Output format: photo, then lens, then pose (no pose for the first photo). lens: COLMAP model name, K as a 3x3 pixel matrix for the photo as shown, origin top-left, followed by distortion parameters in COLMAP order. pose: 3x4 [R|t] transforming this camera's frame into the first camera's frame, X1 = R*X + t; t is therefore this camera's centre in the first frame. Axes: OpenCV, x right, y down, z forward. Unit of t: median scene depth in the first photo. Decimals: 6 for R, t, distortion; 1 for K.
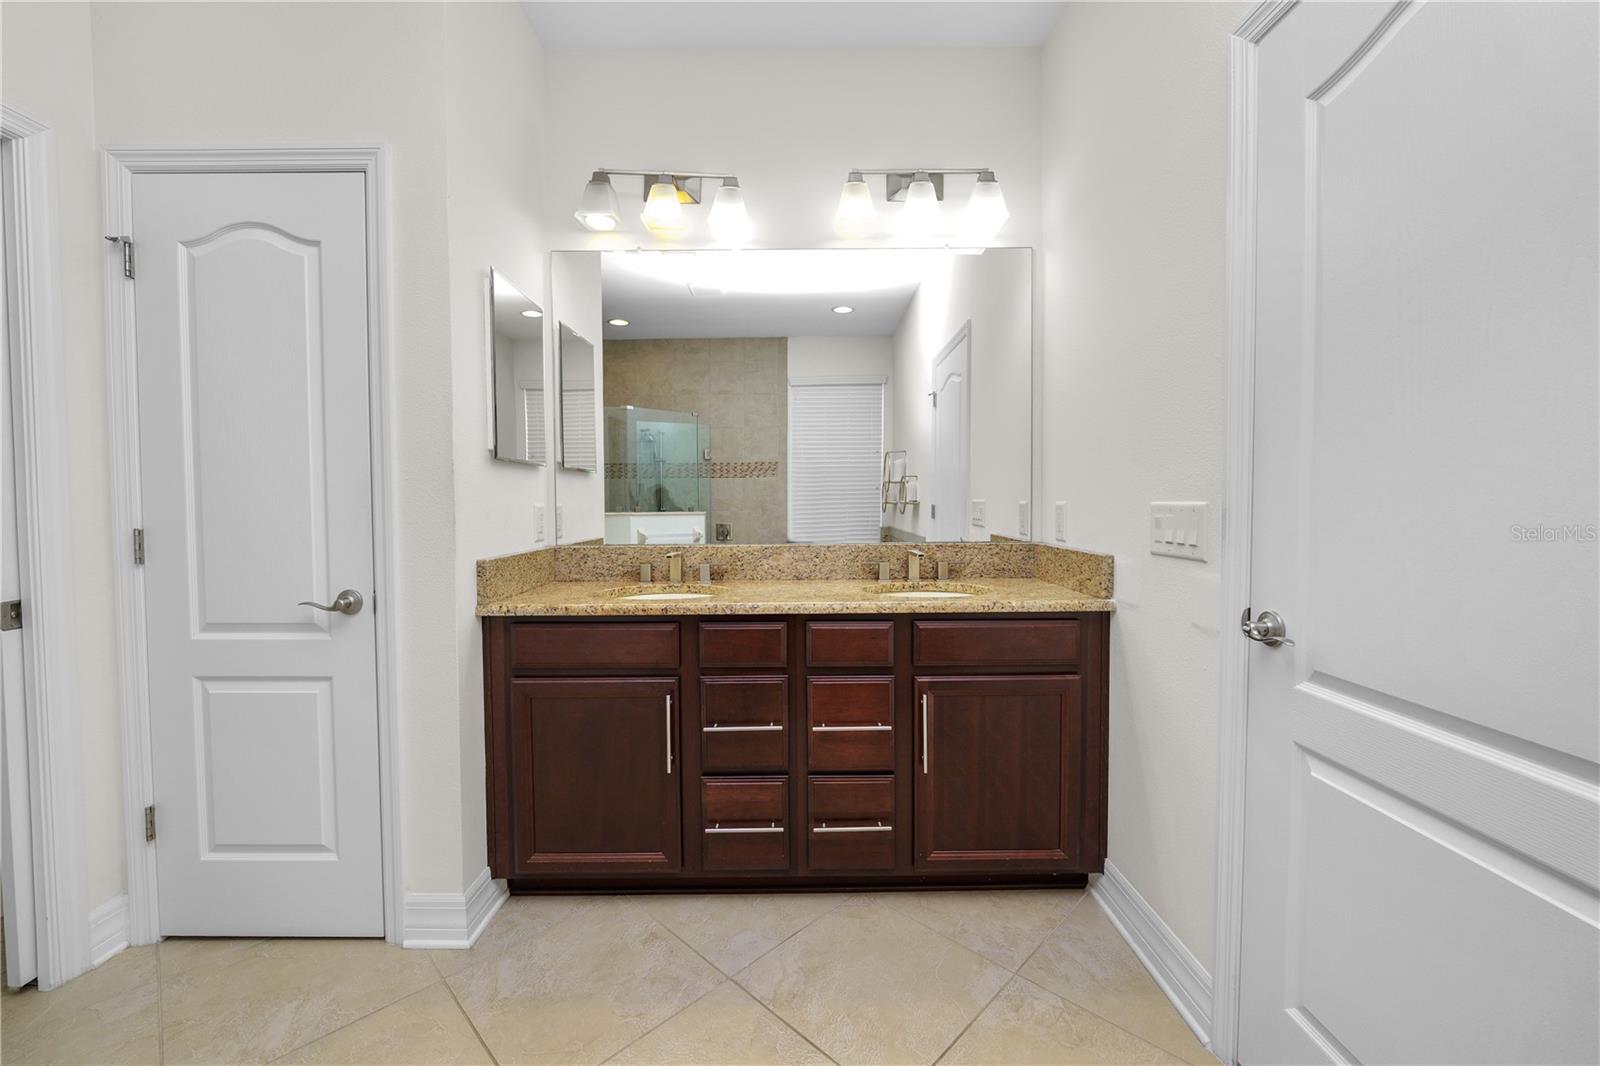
lens RADIAL K [[649.7, 0, 805.9], [0, 649.7, 524.1], [0, 0, 1]] dist [-0.000104, -0.000471]
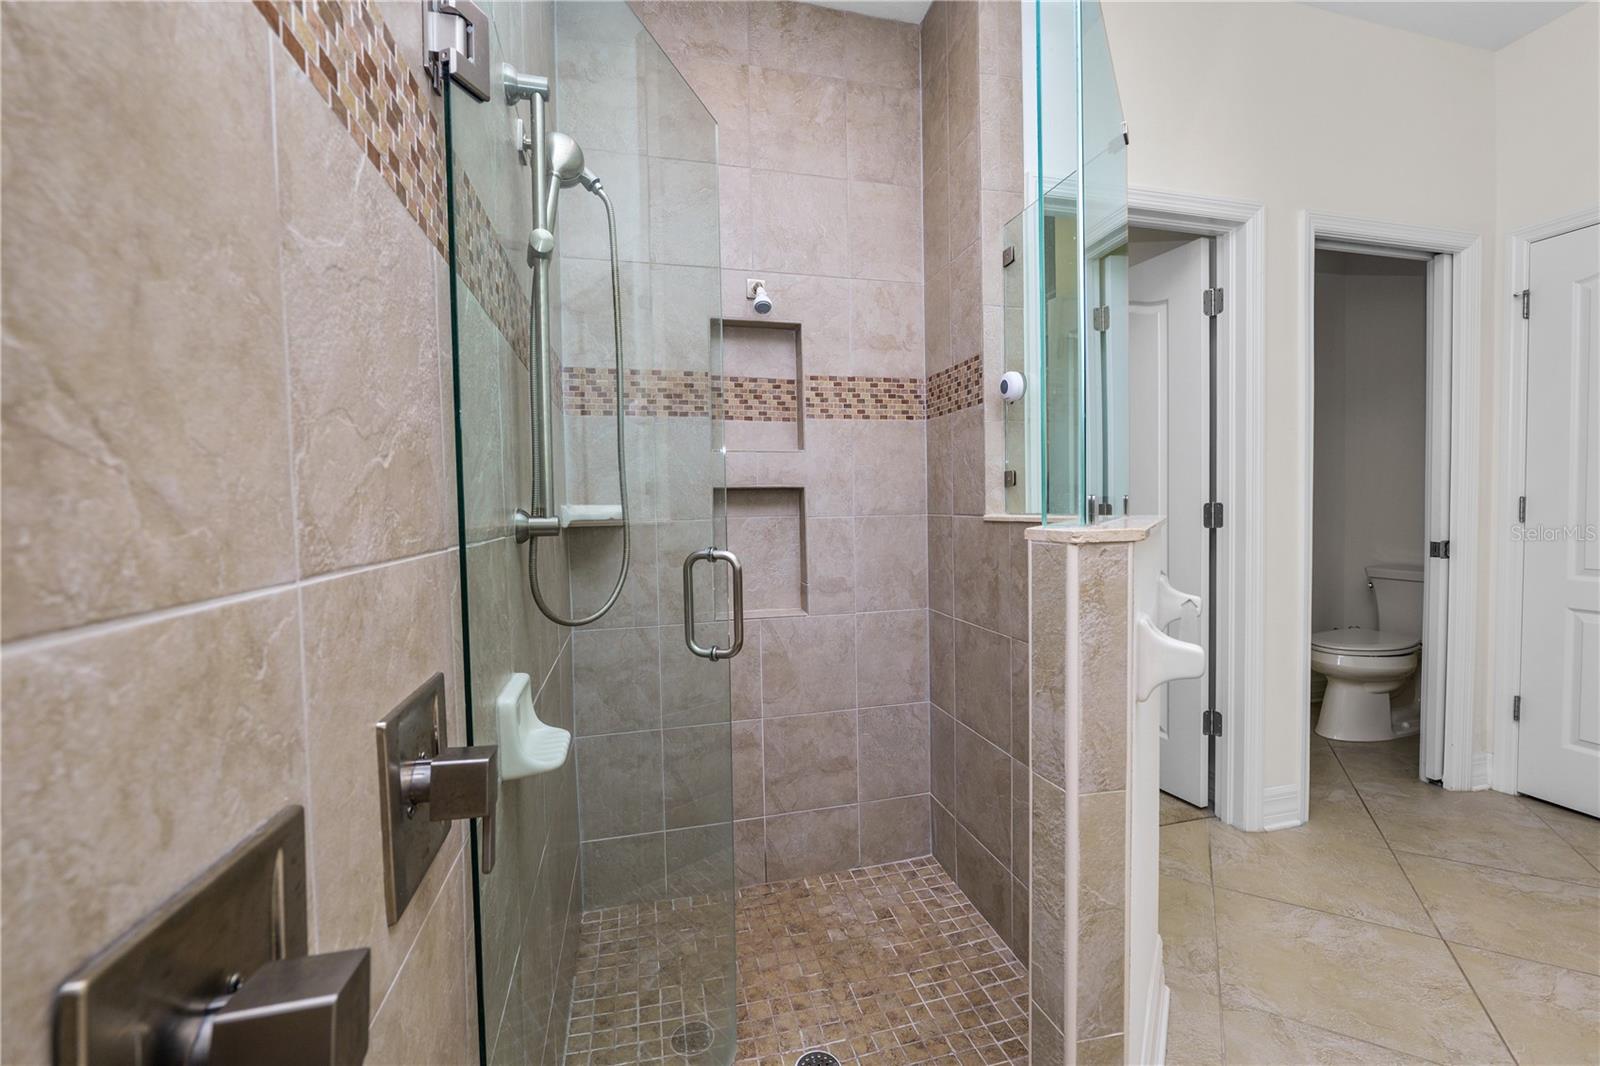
lens RADIAL K [[649.7, 0, 805.9], [0, 649.7, 524.1], [0, 0, 1]] dist [-0.000104, -0.000471]
pose [[0.237849, 0.028482, -0.970884, -0.031633], [-0.021053, 0.999486, 0.024163, 0.067244], [0.971074, 0.014693, 0.238326, -0.851323]]
